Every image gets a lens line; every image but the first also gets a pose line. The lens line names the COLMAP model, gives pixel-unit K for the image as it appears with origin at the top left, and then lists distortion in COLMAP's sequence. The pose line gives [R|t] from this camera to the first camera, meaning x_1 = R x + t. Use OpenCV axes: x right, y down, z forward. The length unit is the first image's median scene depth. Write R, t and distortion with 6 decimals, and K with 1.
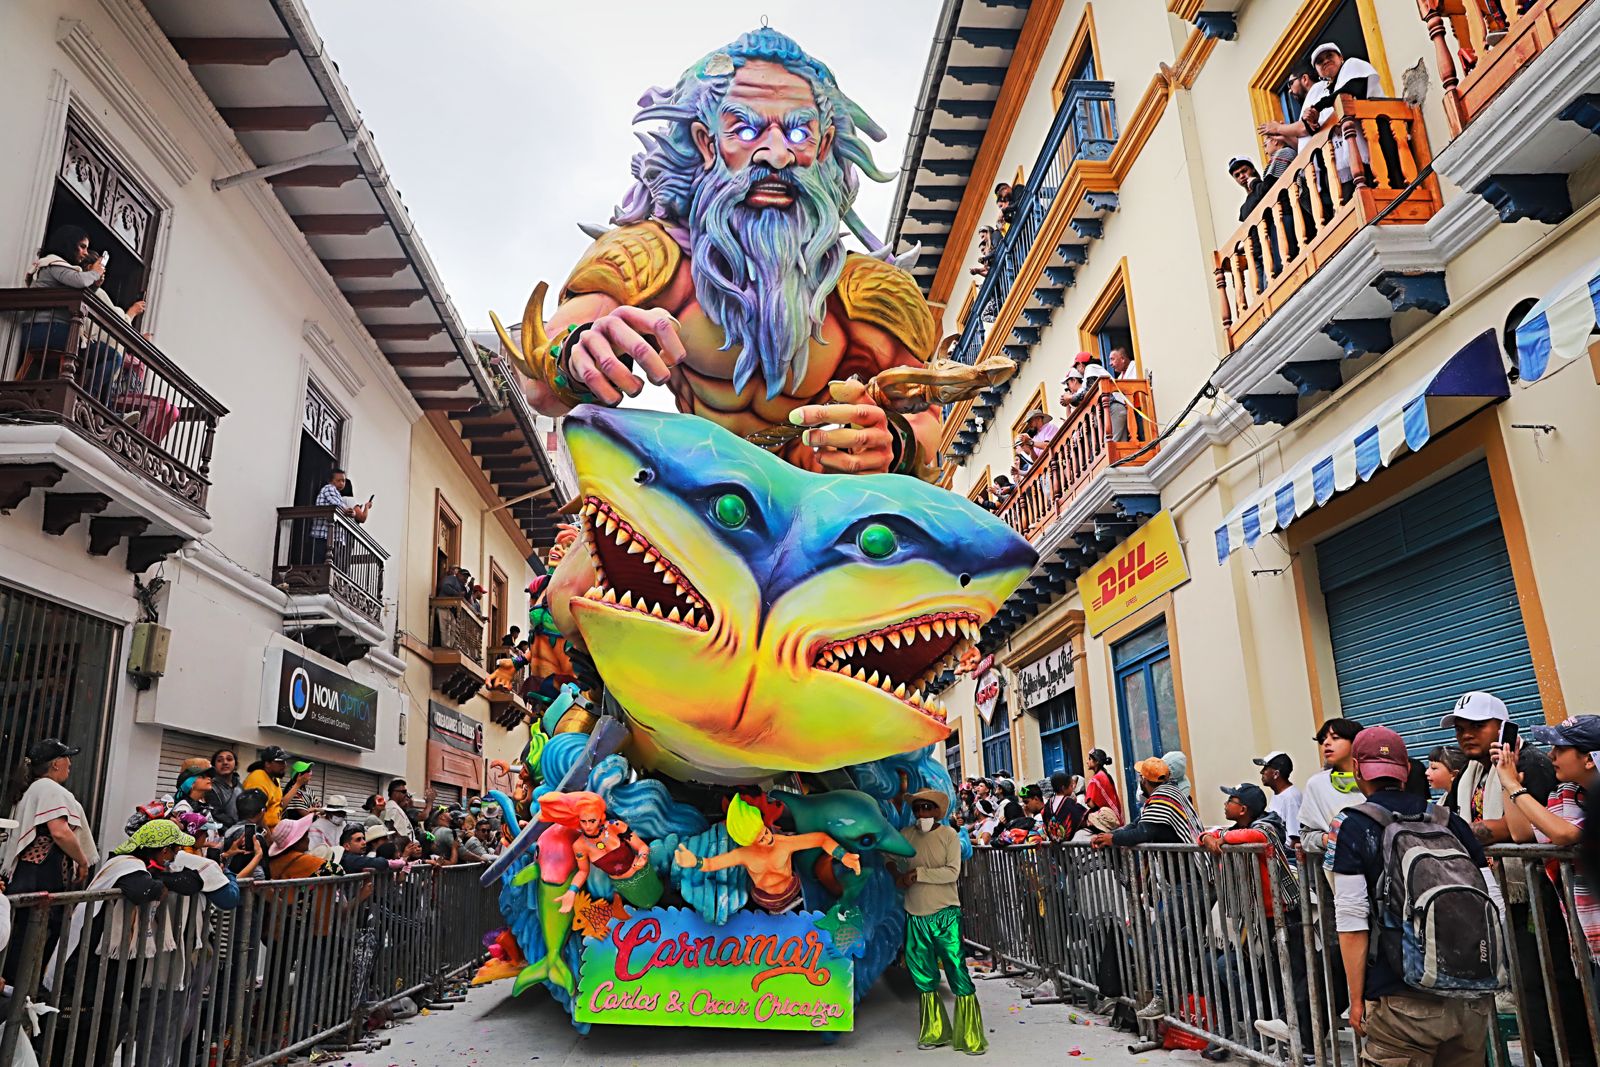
lens RADIAL K [[1091.9, 0, 800.0], [0, 1091.9, 533.5], [0, 0, 1]] dist [-0.074918, 0.000628]
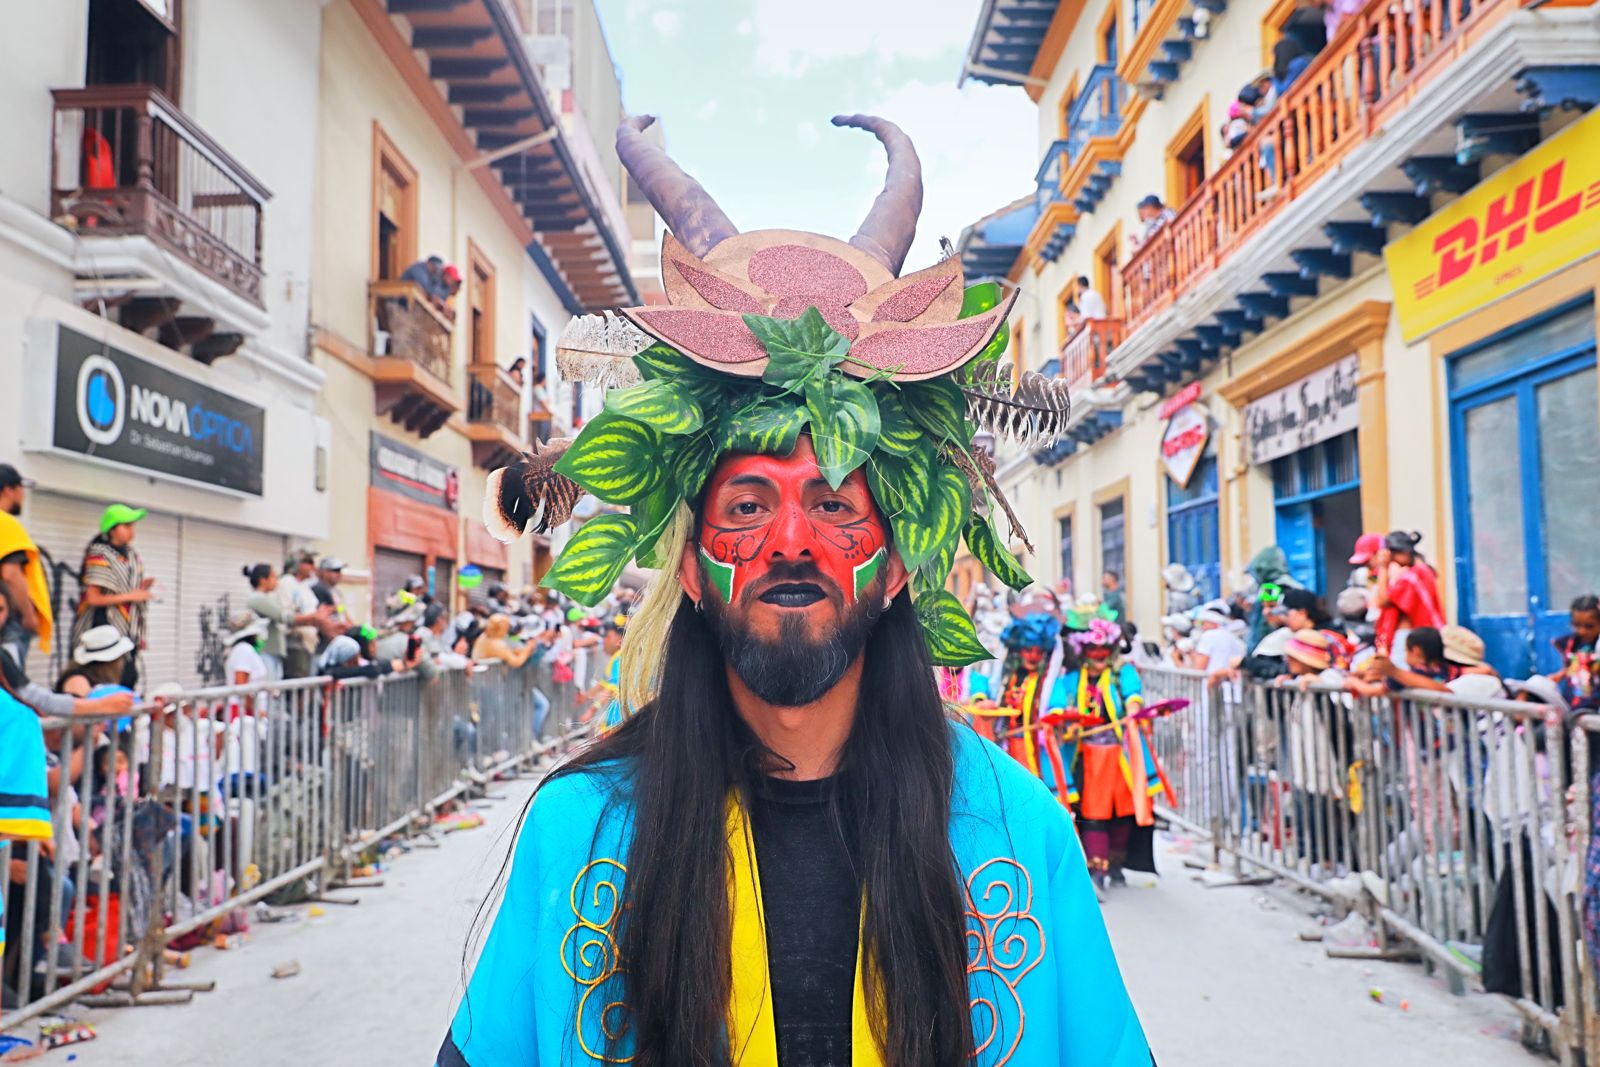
lens RADIAL K [[1091.9, 0, 800.0], [0, 1091.9, 533.5], [0, 0, 1]] dist [-0.074918, 0.000628]
pose [[0.997997, 0.029908, -0.055745, -0.029348], [-0.017902, 0.978686, 0.204583, 0.077216], [0.060676, -0.203175, 0.977261, 0.349521]]
